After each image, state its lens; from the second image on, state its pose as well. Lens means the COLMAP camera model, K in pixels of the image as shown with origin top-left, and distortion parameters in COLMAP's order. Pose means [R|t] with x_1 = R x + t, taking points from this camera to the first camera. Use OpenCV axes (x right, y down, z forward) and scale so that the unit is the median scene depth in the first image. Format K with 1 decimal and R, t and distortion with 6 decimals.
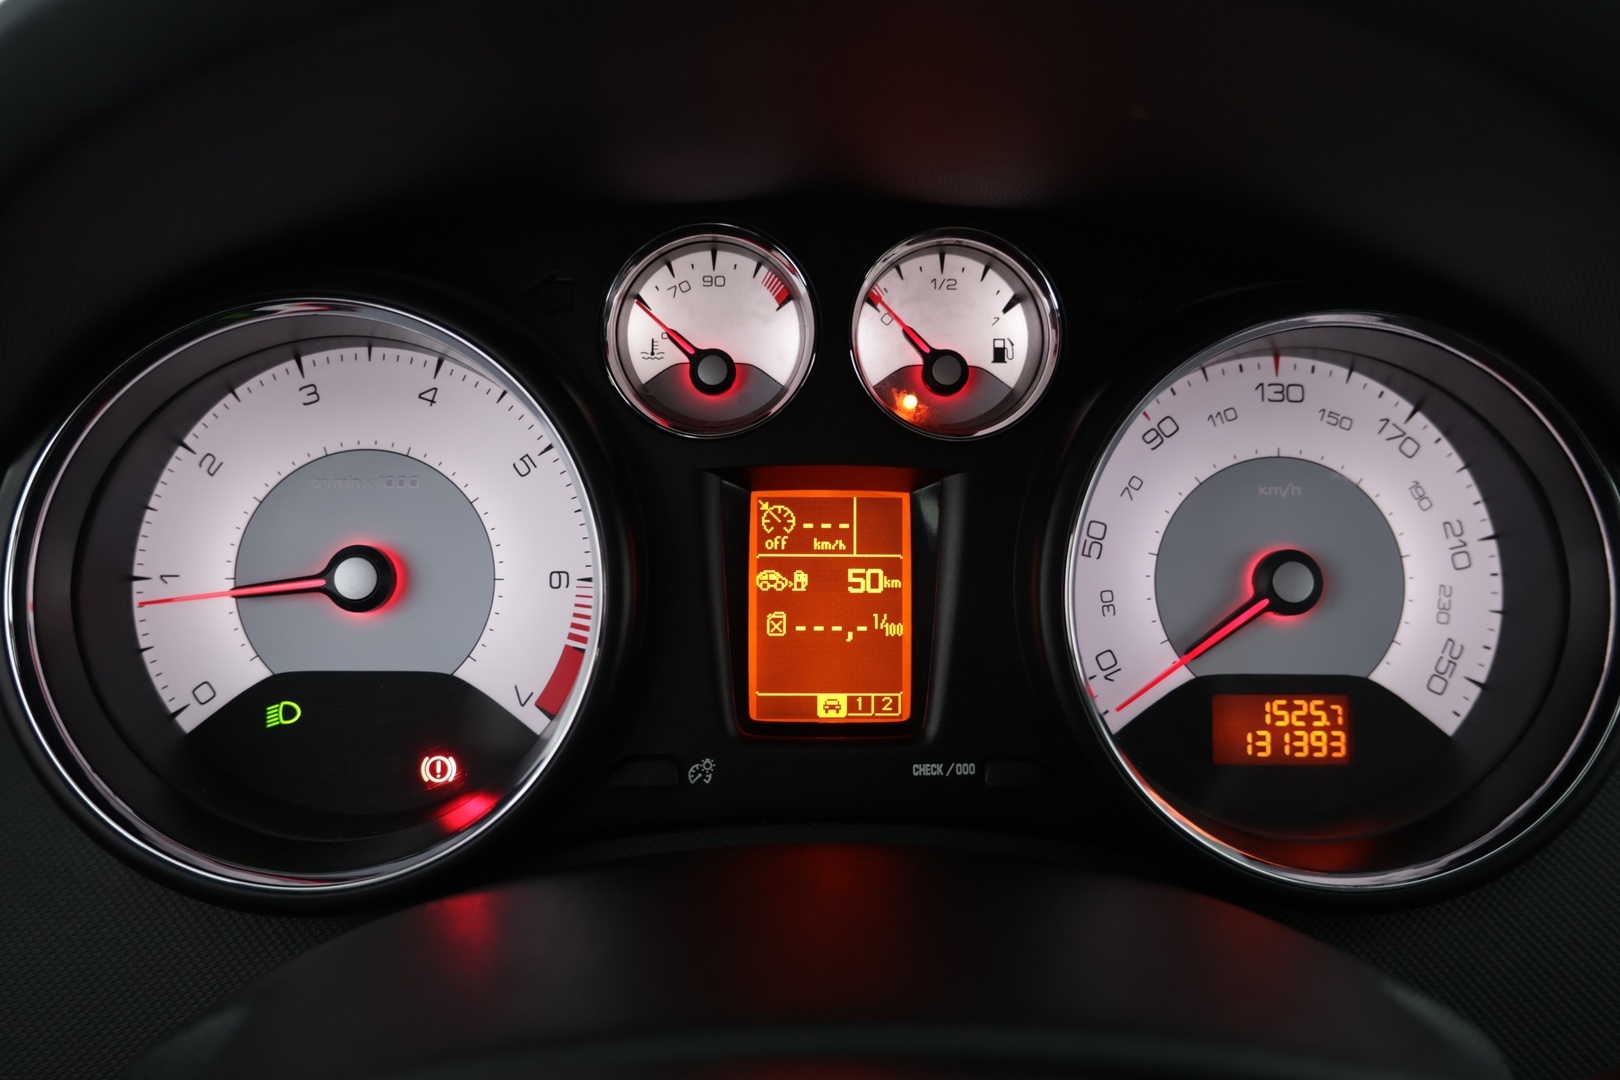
lens RADIAL K [[1361.5, 0, 811.4], [0, 1361.5, 527.3], [0, 0, 1]] dist [-0.036377, 0.004821]
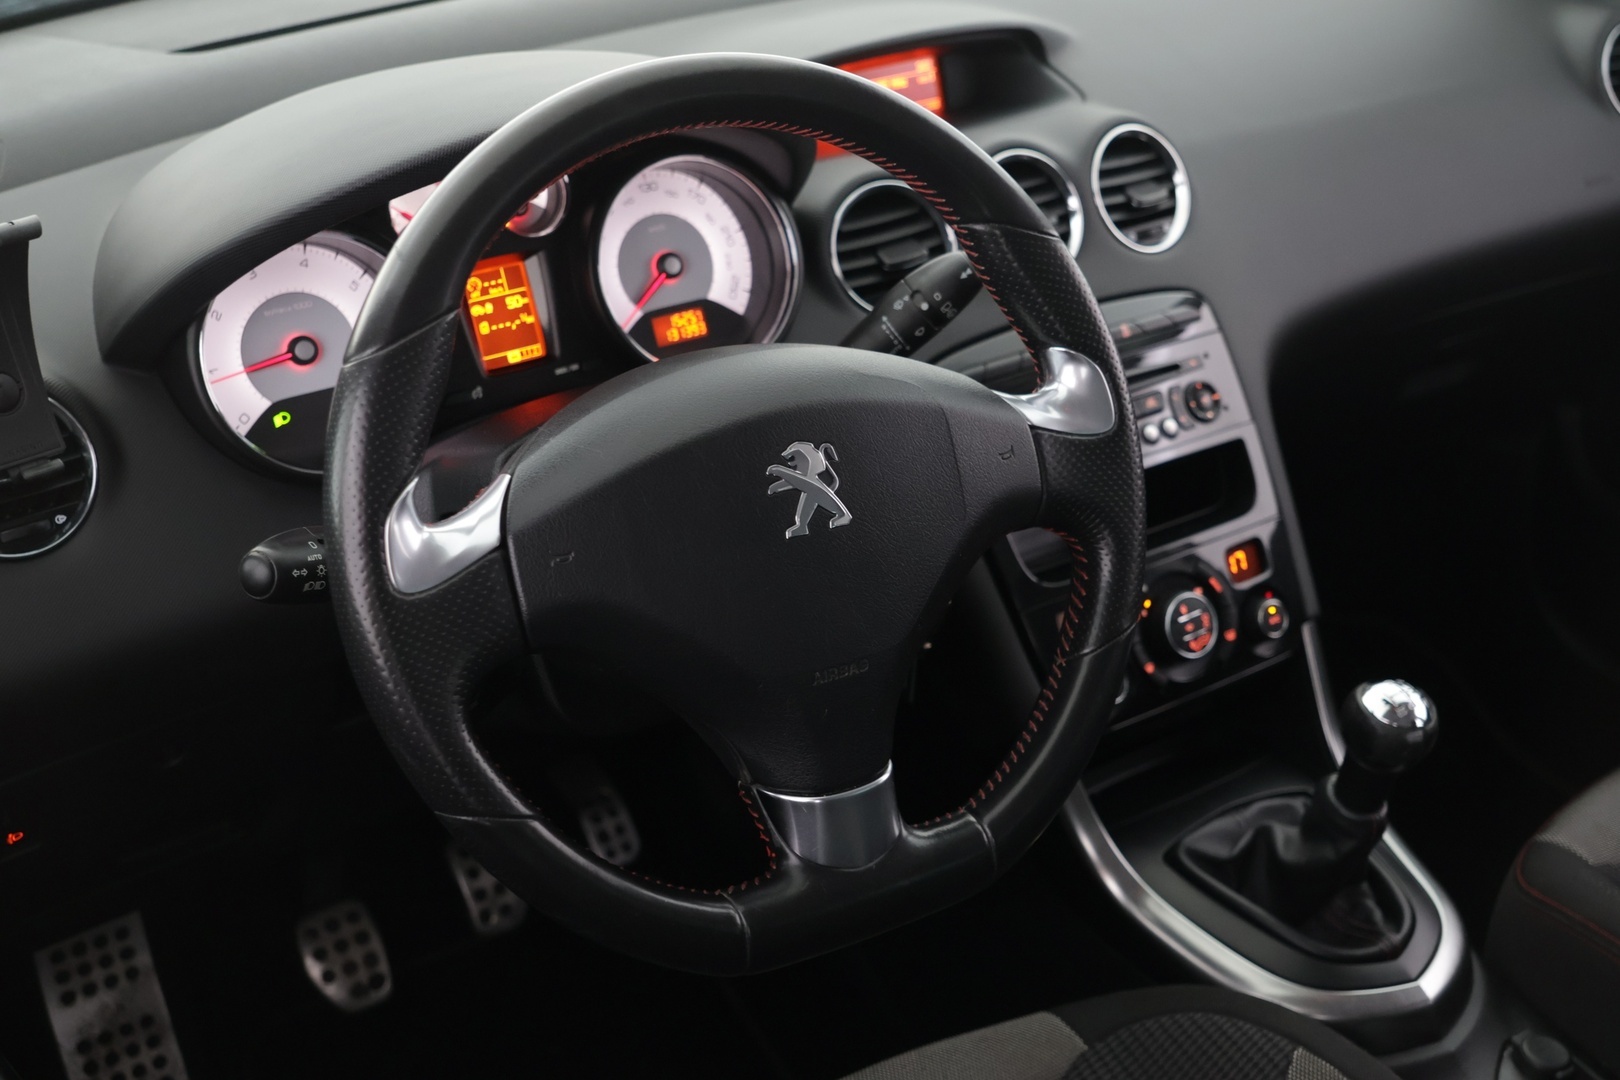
lens RADIAL K [[2007.9, 0, 809.3], [0, 2007.9, 545.2], [0, 0, 1]] dist [-0.007694, 0.000000]
pose [[0.847940, -0.270003, 0.456176, -1.219159], [0.199835, 0.959885, 0.196688, -0.137251], [-0.490983, -0.075620, 0.867881, -2.291483]]
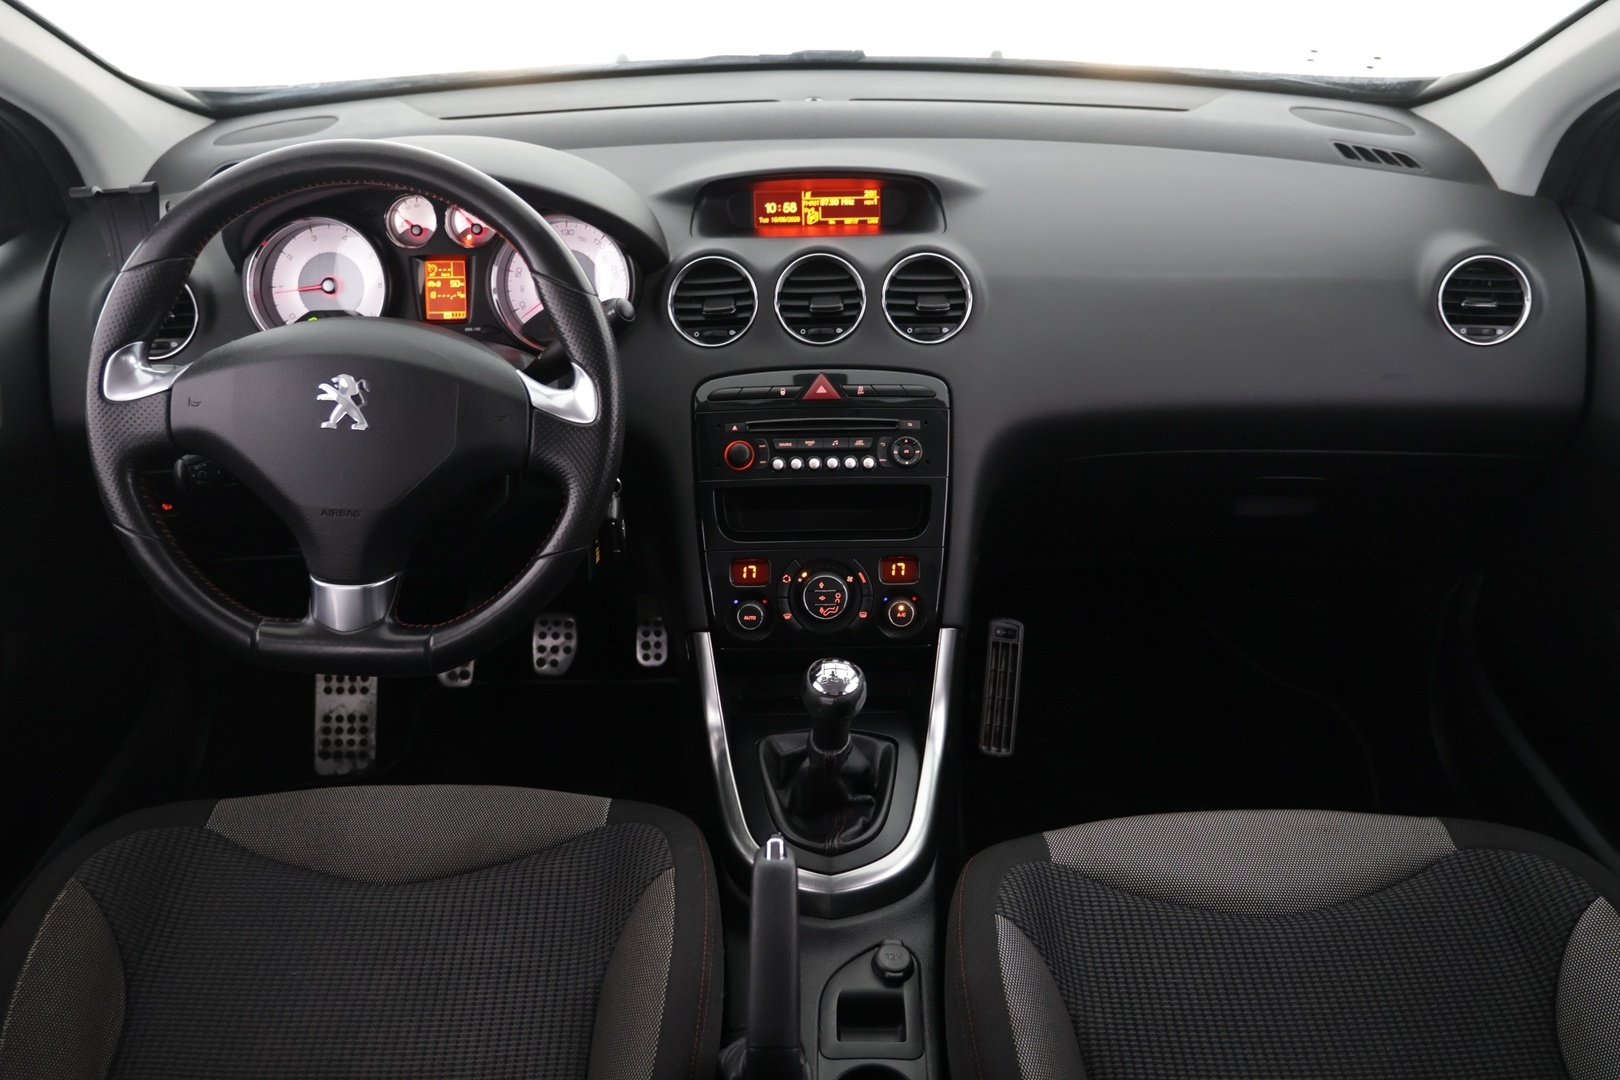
lens RADIAL K [[1361.5, 0, 814.7], [0, 1361.5, 530.9], [0, 0, 1]] dist [-0.036377, 0.004821]
pose [[0.999697, -0.012255, -0.021338, 1.154567], [0.015503, 0.987089, 0.159423, 0.135474], [0.019109, -0.159705, 0.986980, -2.978832]]
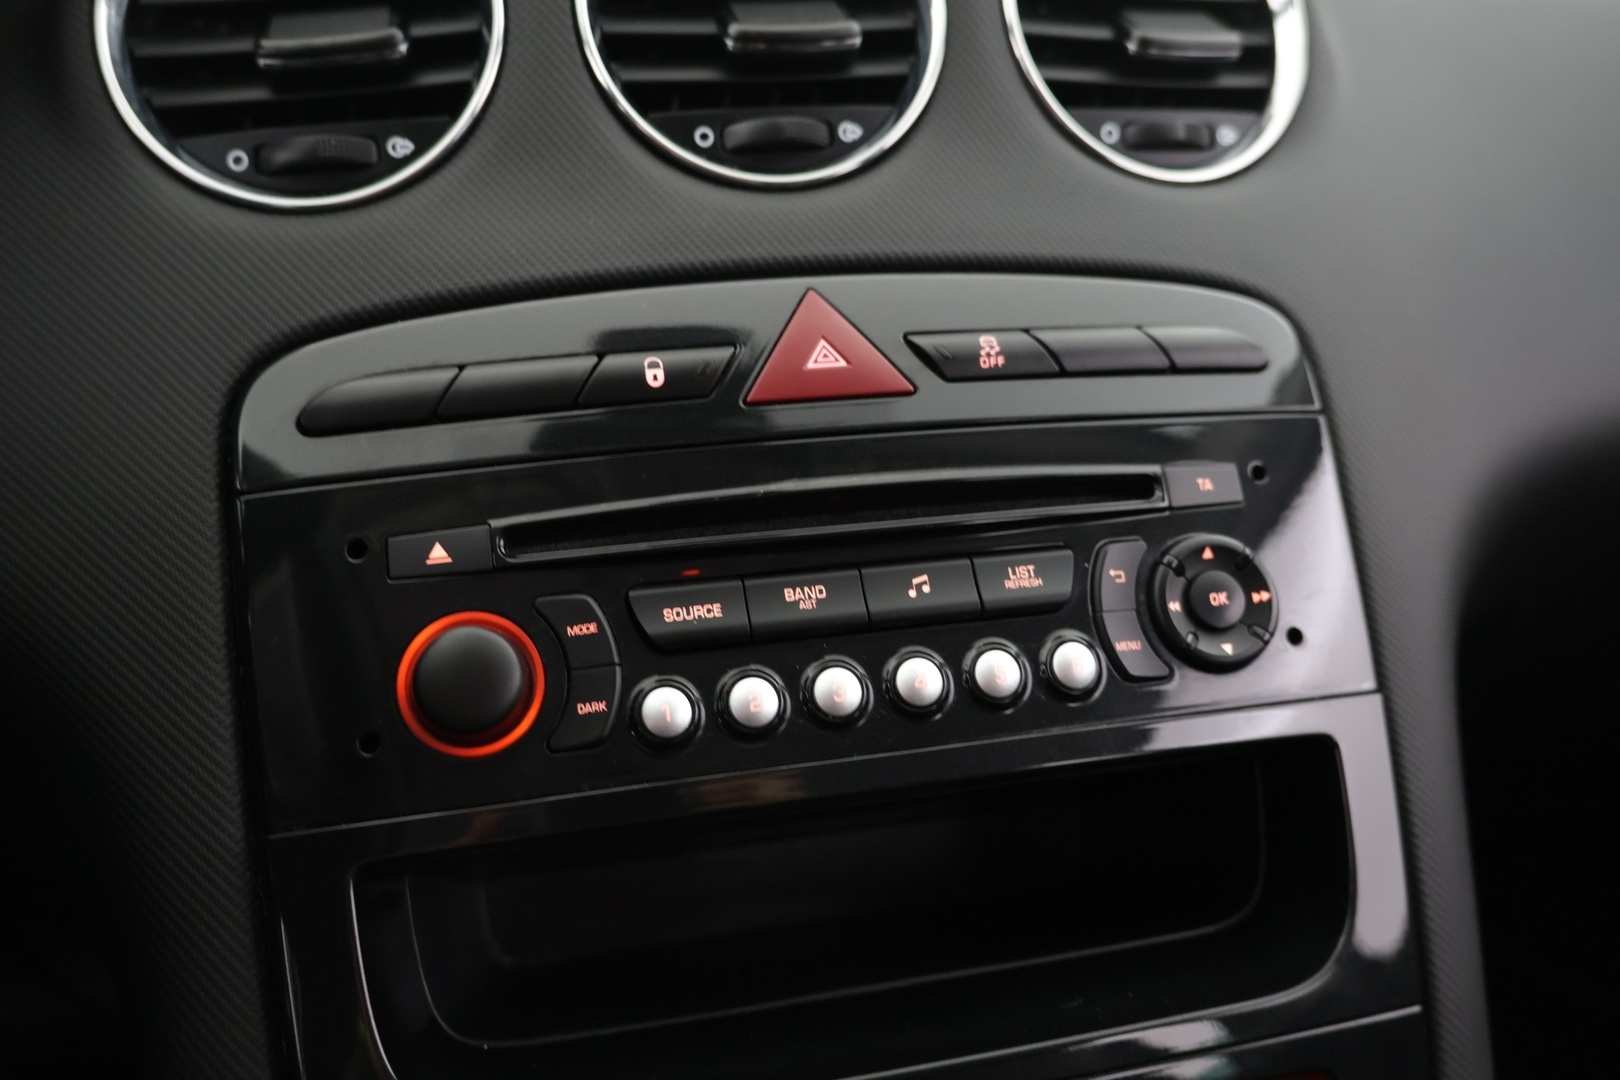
lens RADIAL K [[1361.5, 0, 811.1], [0, 1361.5, 542.9], [0, 0, 1]] dist [-0.036377, 0.004821]
pose [[0.976665, -0.086905, 0.196398, 0.910728], [0.074507, 0.994784, 0.069673, 0.409287], [-0.201428, -0.053414, 0.978046, 0.001821]]
